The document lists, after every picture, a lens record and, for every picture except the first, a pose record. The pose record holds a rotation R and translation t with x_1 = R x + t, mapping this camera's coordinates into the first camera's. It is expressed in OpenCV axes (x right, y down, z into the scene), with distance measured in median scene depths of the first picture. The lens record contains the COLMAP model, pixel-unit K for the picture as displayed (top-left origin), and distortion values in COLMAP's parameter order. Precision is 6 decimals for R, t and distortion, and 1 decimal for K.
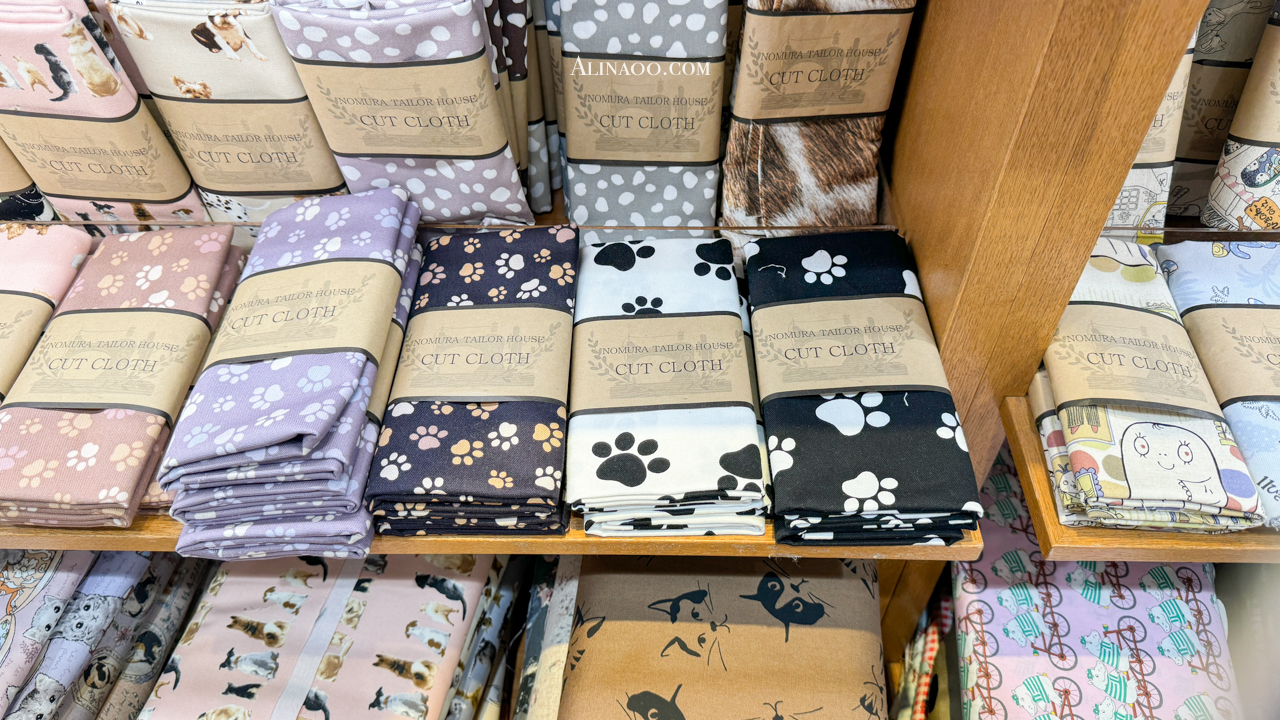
lens RADIAL K [[905.1, 0, 639.5], [0, 905.1, 361.5], [0, 0, 1]] dist [0.020550, -0.029966]
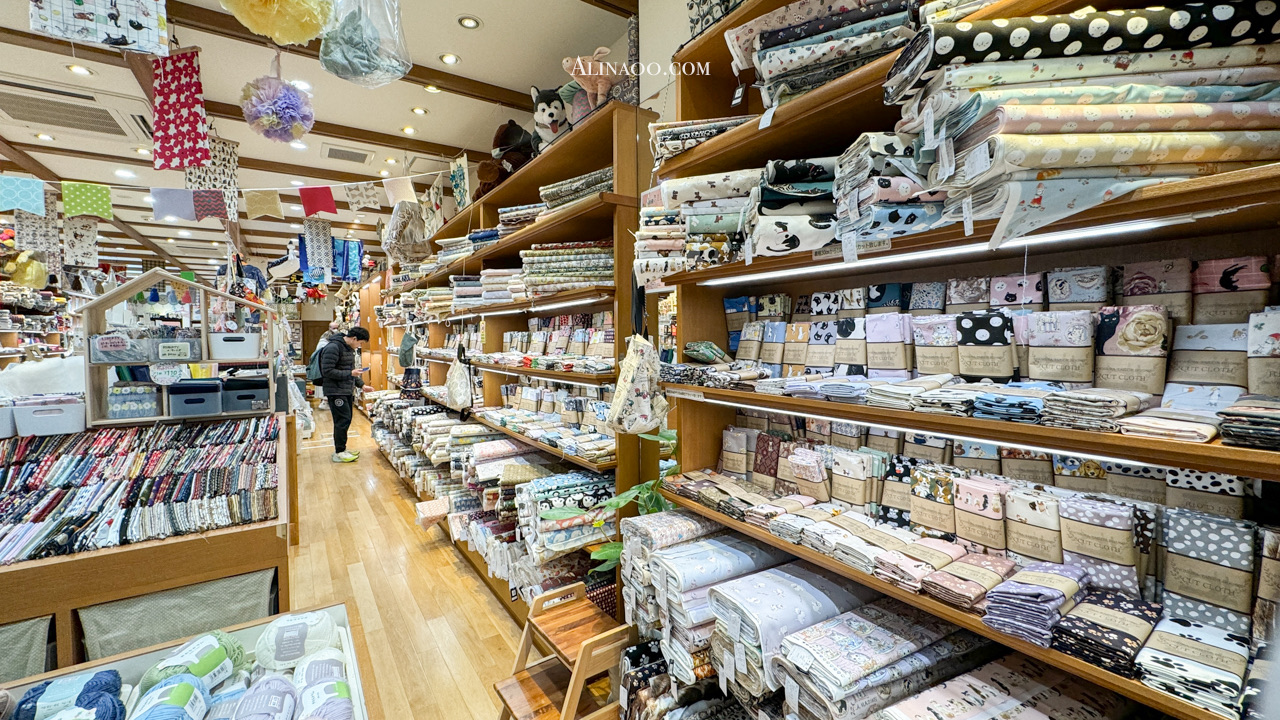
lens RADIAL K [[510.6, 0, 639.2], [0, 510.6, 353.9], [0, 0, 1]] dist [0.001843, 0.000767]
pose [[0.569067, 0.029226, -0.821771, 0.294847], [-0.605867, 0.690582, -0.394996, 0.938468], [0.555956, 0.722664, 0.410694, -1.131596]]
